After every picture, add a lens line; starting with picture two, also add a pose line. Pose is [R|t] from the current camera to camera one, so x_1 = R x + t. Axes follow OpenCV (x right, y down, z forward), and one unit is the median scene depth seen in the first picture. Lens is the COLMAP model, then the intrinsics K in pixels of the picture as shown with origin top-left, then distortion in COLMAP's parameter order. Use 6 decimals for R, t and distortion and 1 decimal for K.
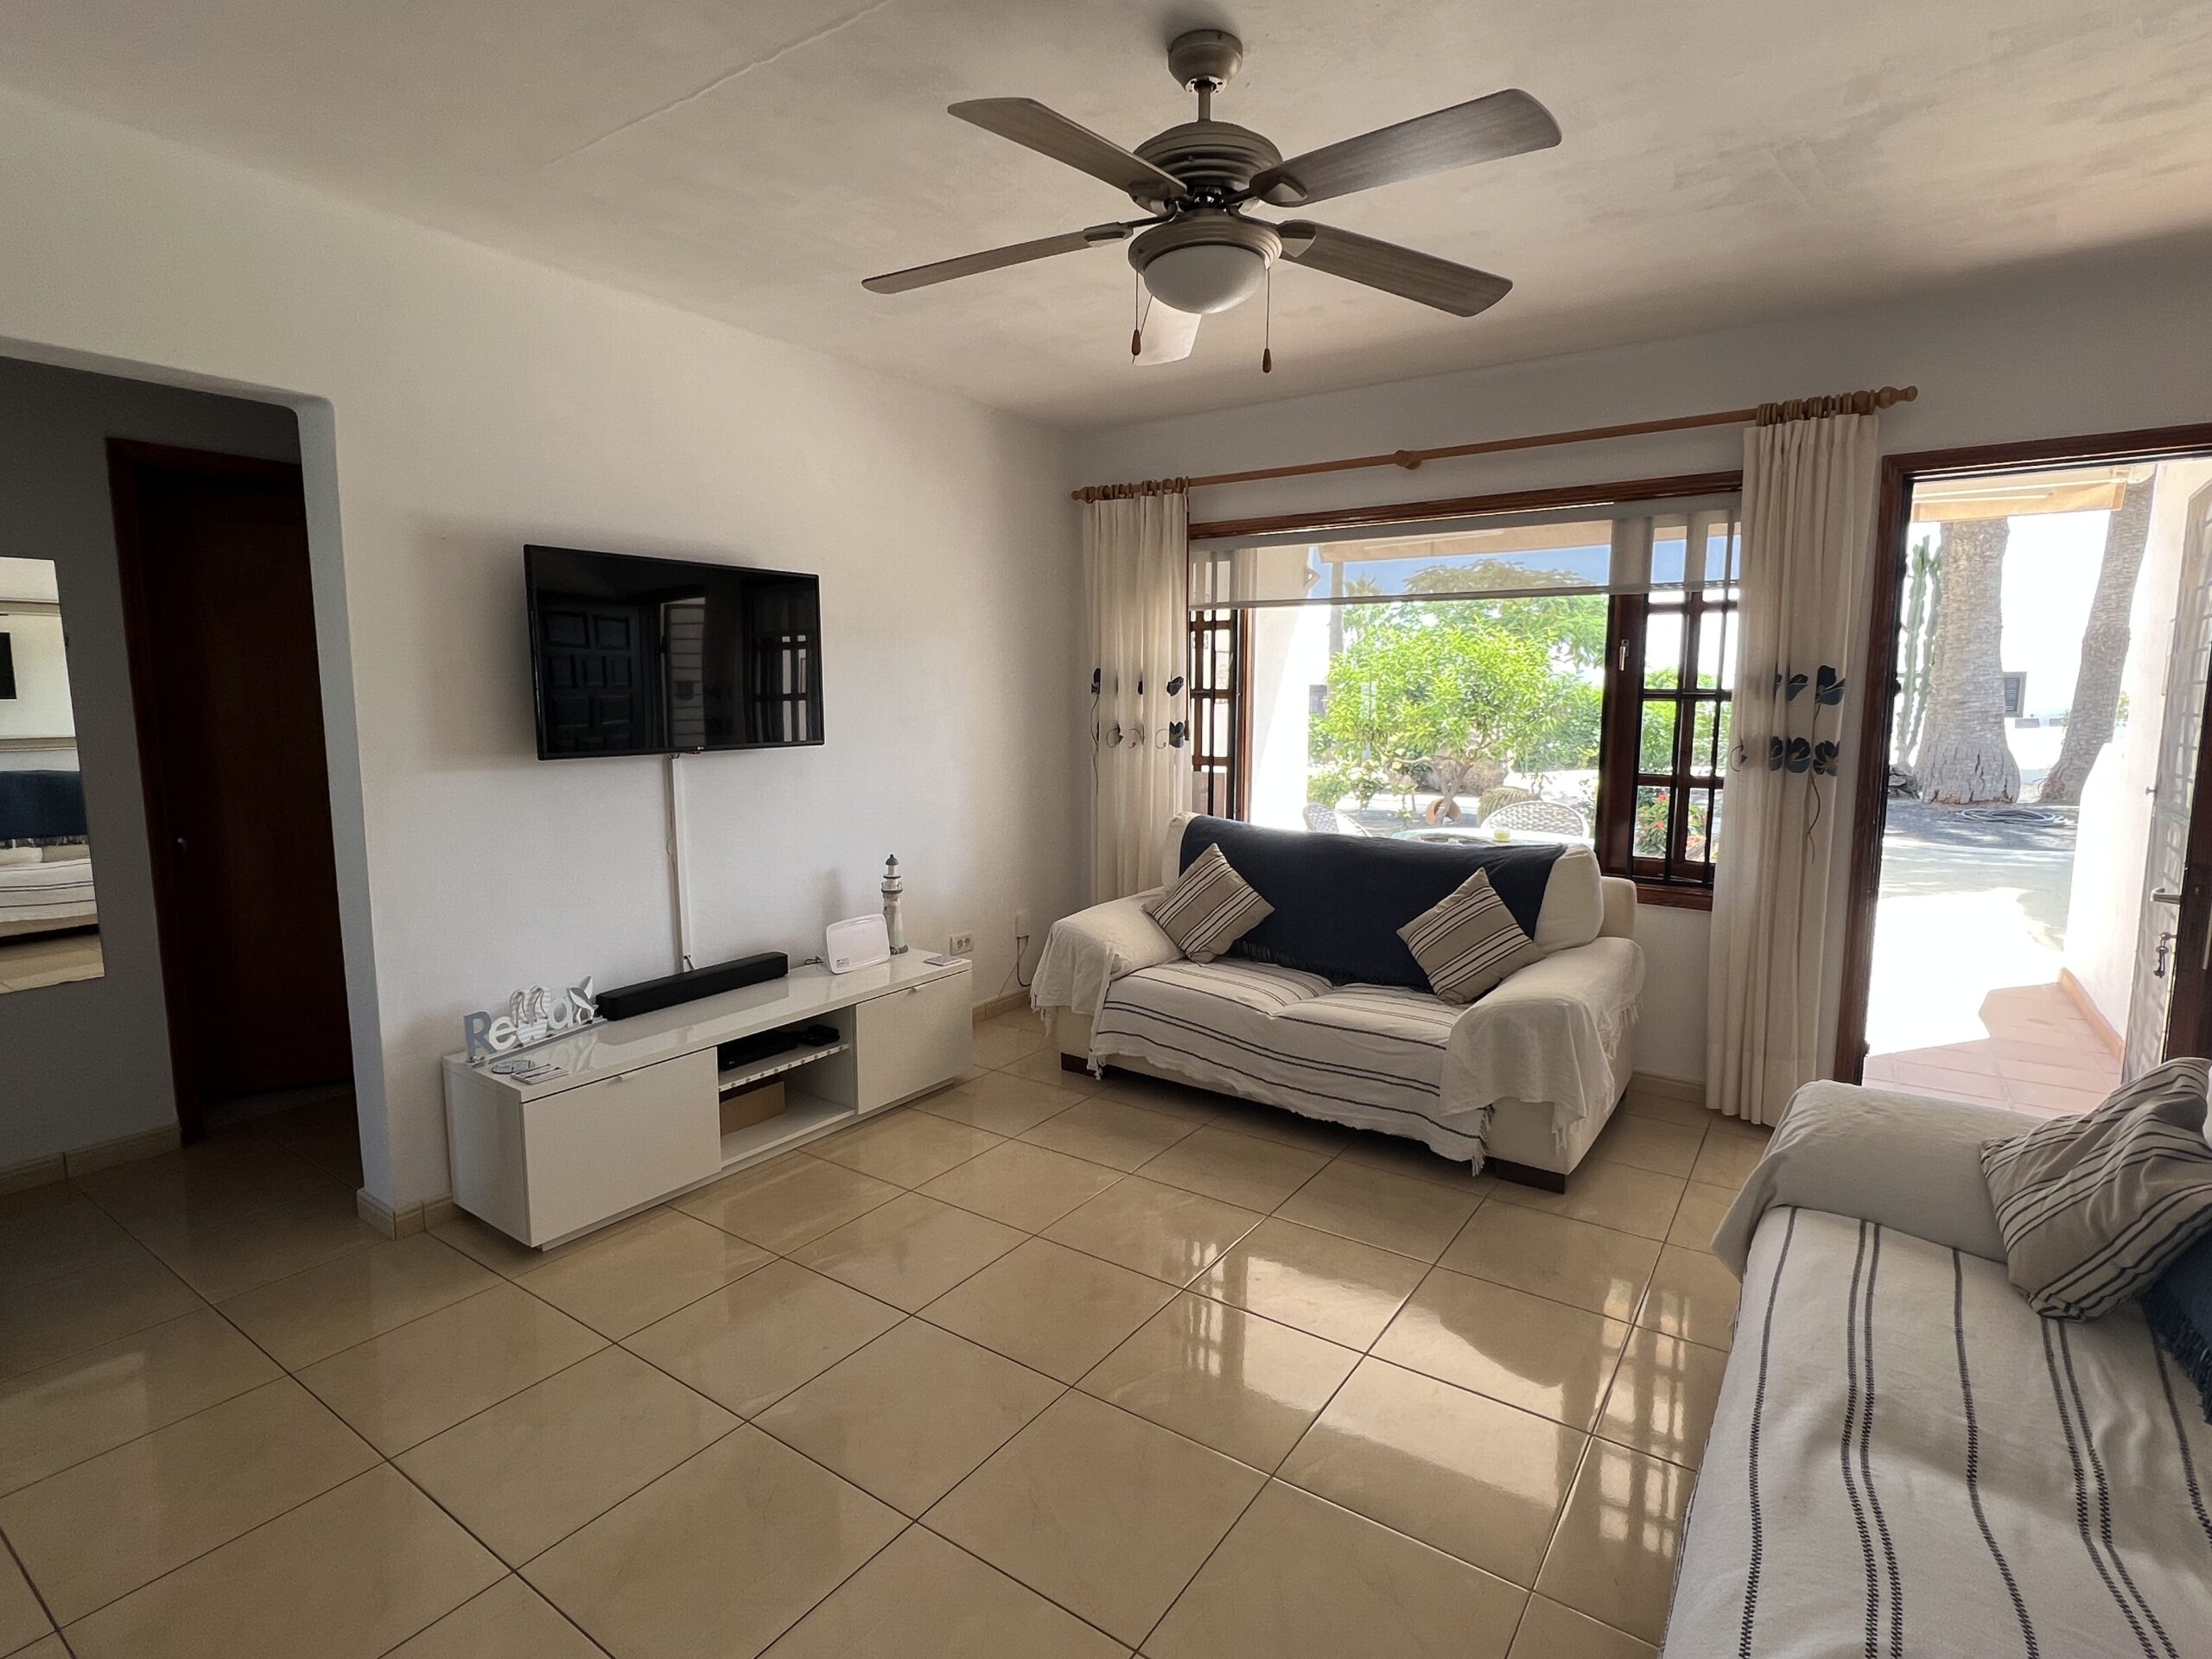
lens RADIAL K [[1097.8, 0, 1097.7], [0, 1097.8, 827.3], [0, 0, 1]] dist [-0.002498, -0.000169]
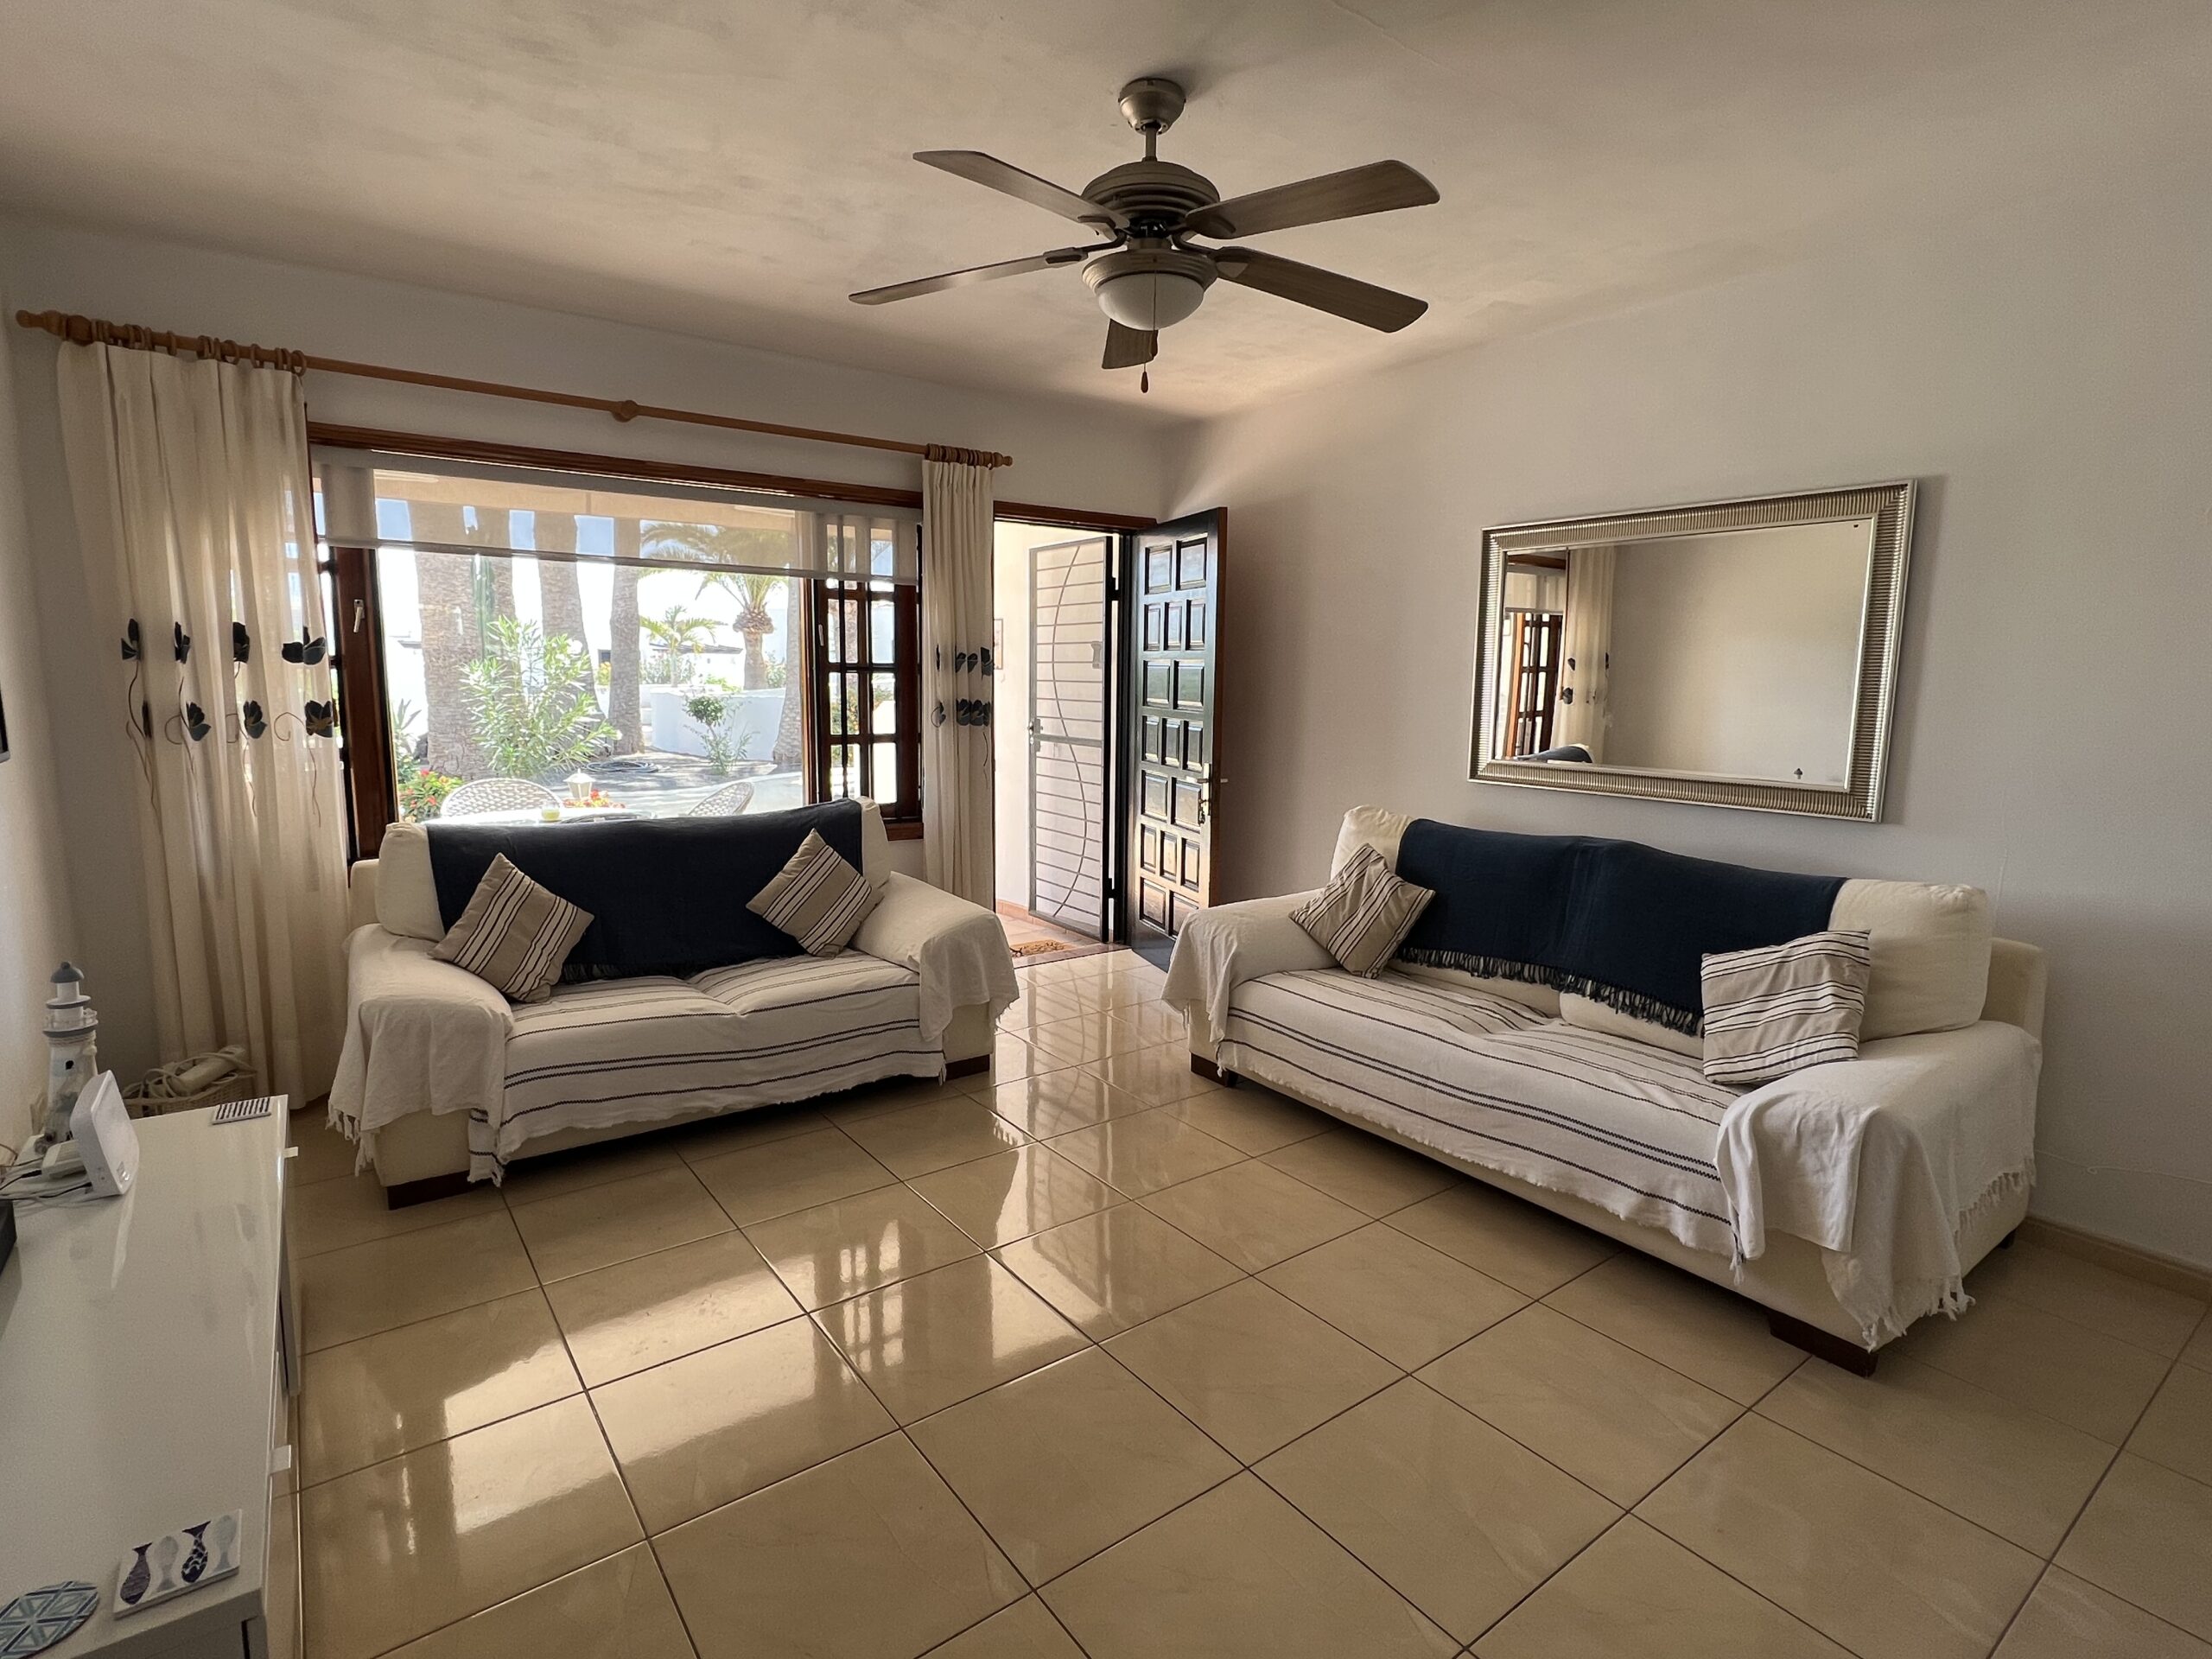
lens RADIAL K [[1097.8, 0, 1097.7], [0, 1097.8, 827.3], [0, 0, 1]] dist [-0.002498, -0.000169]
pose [[0.321340, -0.131549, 0.937782, -0.558229], [0.105175, 0.989135, 0.102714, -0.044943], [-0.941105, 0.065625, 0.331685, 0.377629]]
